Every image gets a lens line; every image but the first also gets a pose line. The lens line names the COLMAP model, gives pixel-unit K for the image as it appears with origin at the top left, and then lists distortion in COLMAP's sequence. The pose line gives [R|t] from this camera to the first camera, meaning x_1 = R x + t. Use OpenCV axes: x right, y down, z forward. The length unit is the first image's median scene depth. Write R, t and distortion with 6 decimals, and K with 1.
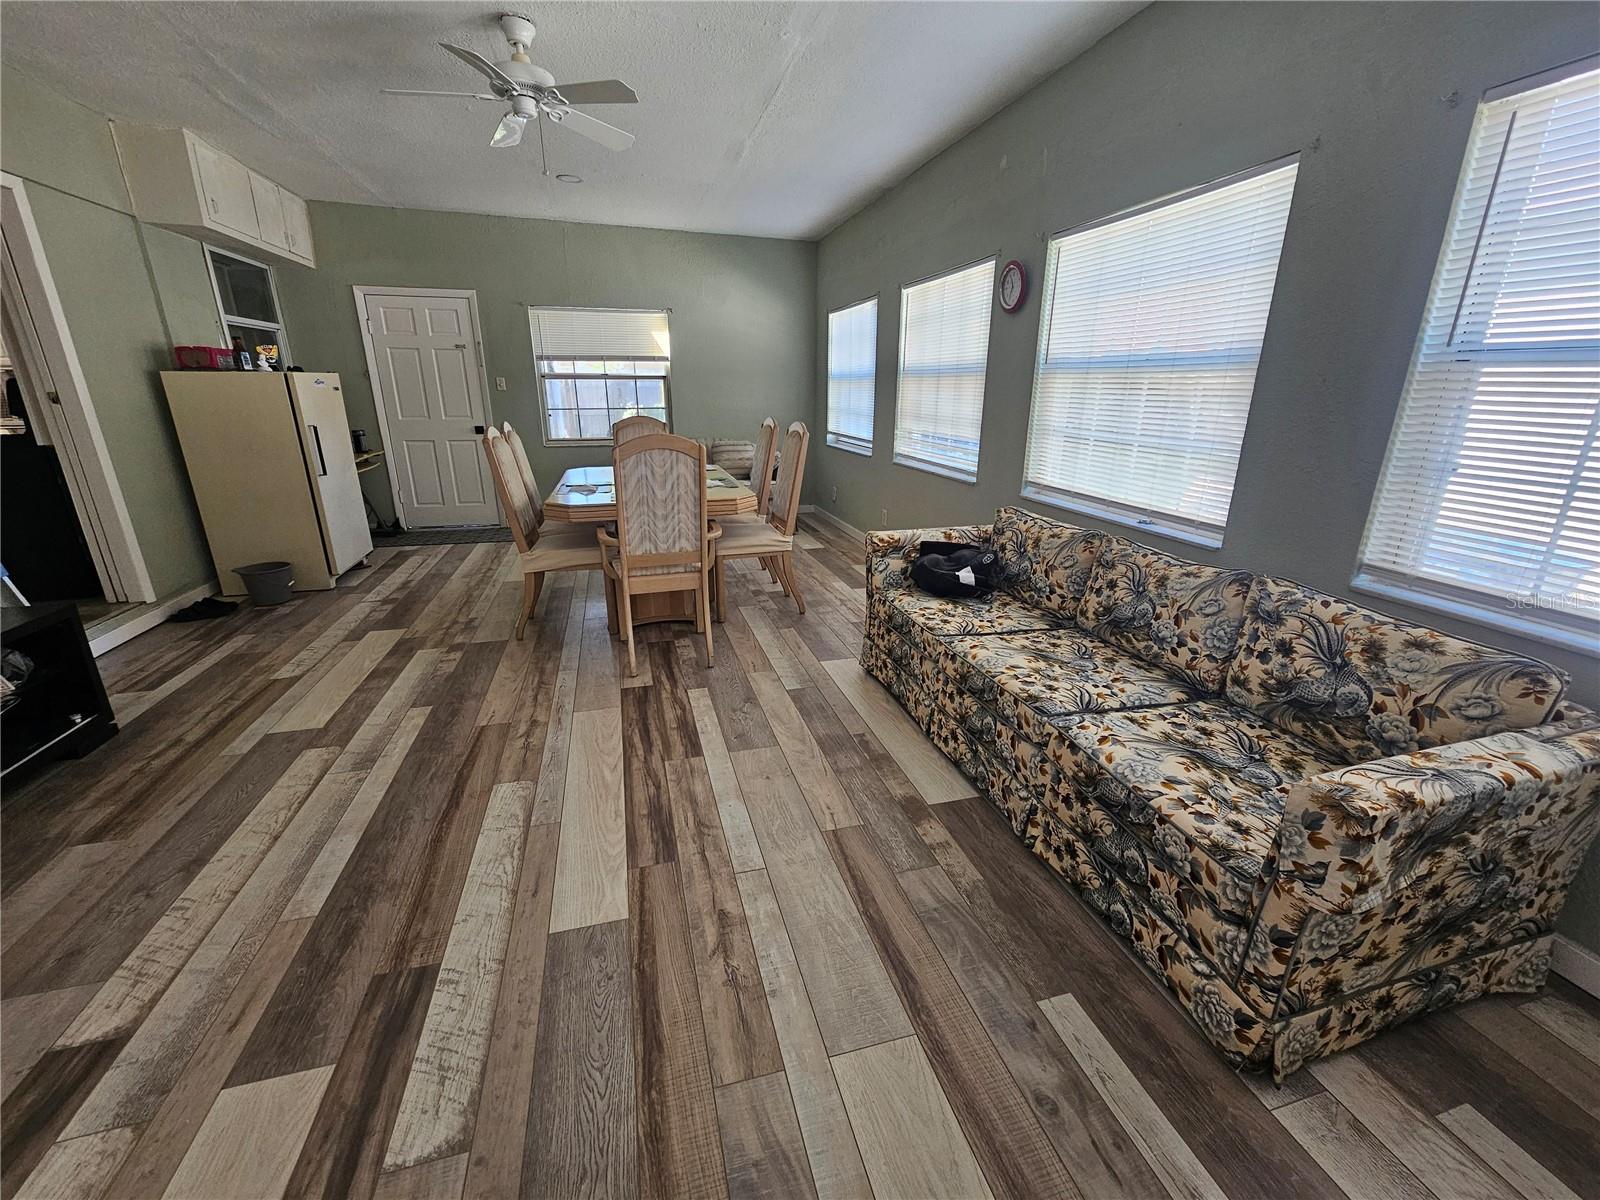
lens RADIAL K [[655.6, 0, 799.2], [0, 655.6, 596.9], [0, 0, 1]] dist [-0.001941, 0.000253]
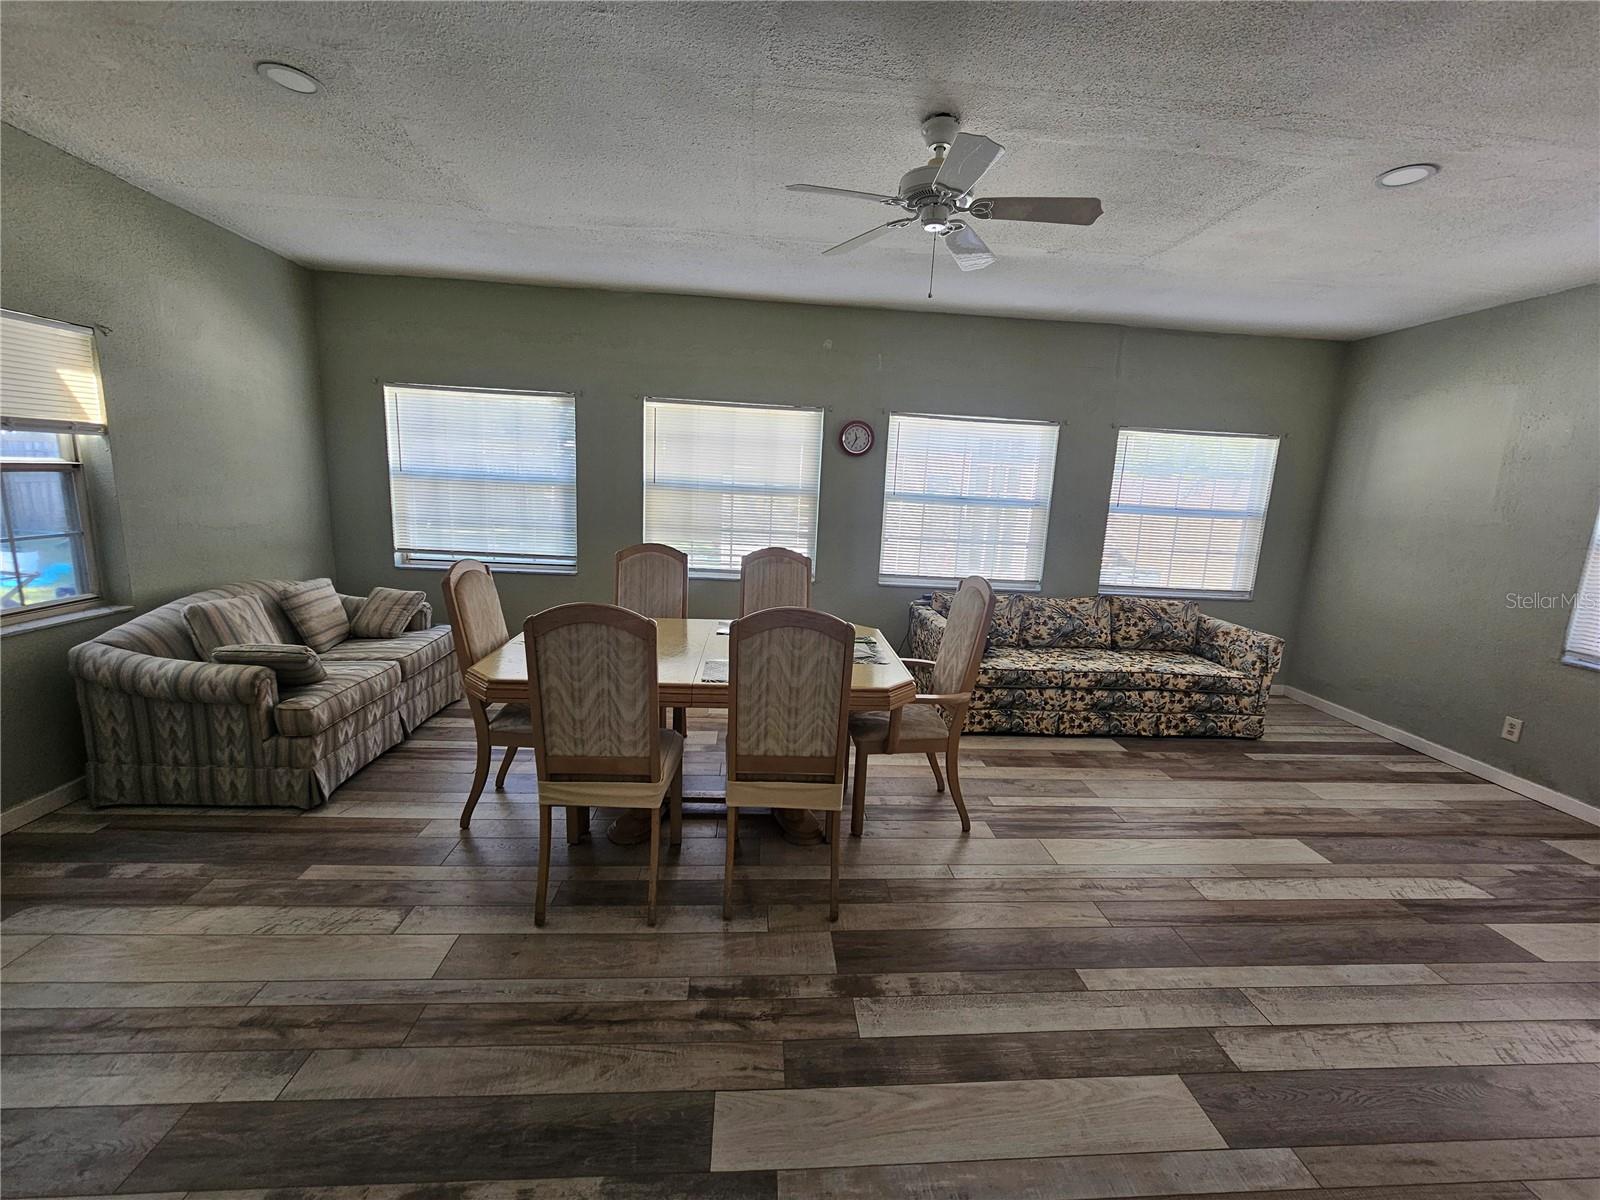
lens RADIAL K [[655.6, 0, 799.2], [0, 655.6, 596.9], [0, 0, 1]] dist [-0.001941, 0.000253]
pose [[0.197552, -0.170462, 0.965358, -1.681719], [0.252451, 0.960397, 0.117924, -0.543820], [-0.947228, 0.220409, 0.232762, 1.361331]]
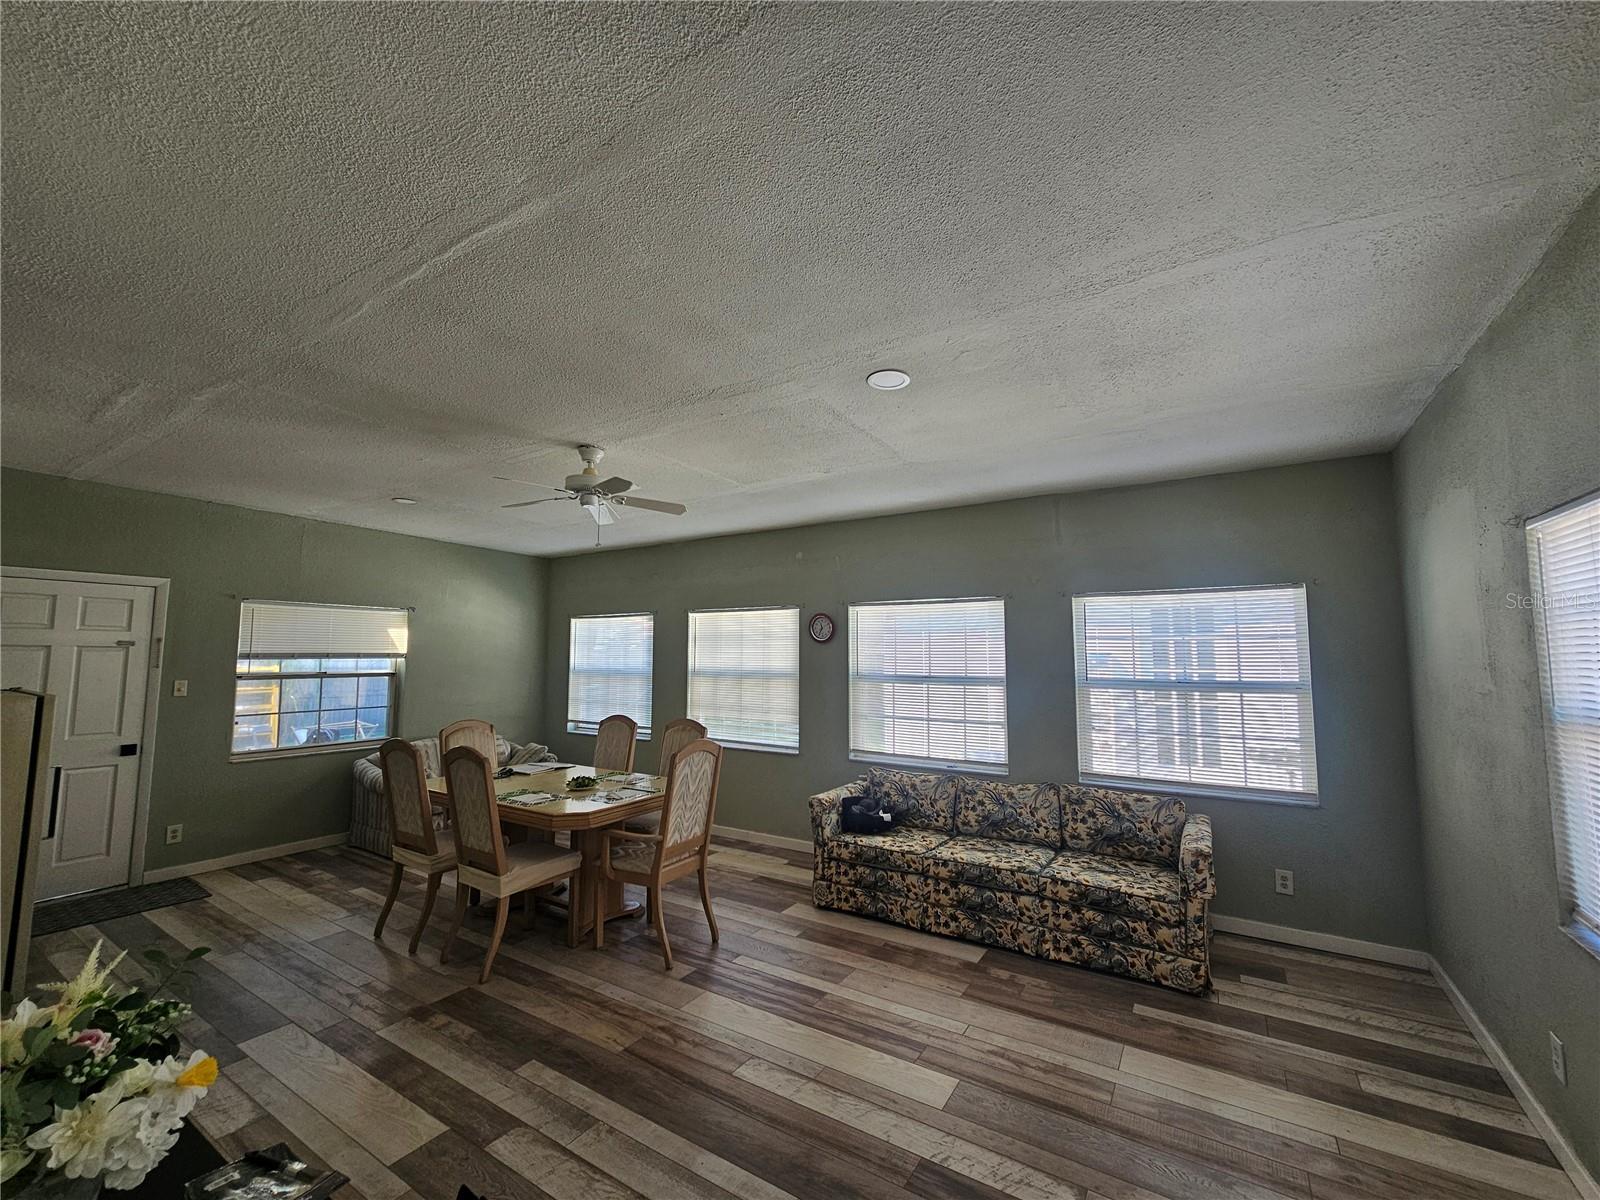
lens RADIAL K [[655.6, 0, 799.2], [0, 655.6, 596.9], [0, 0, 1]] dist [-0.001941, 0.000253]
pose [[0.743349, 0.060336, 0.666177, -1.223019], [0.203772, 0.928160, -0.311441, -0.093356], [-0.637111, 0.367258, 0.677652, -0.110060]]
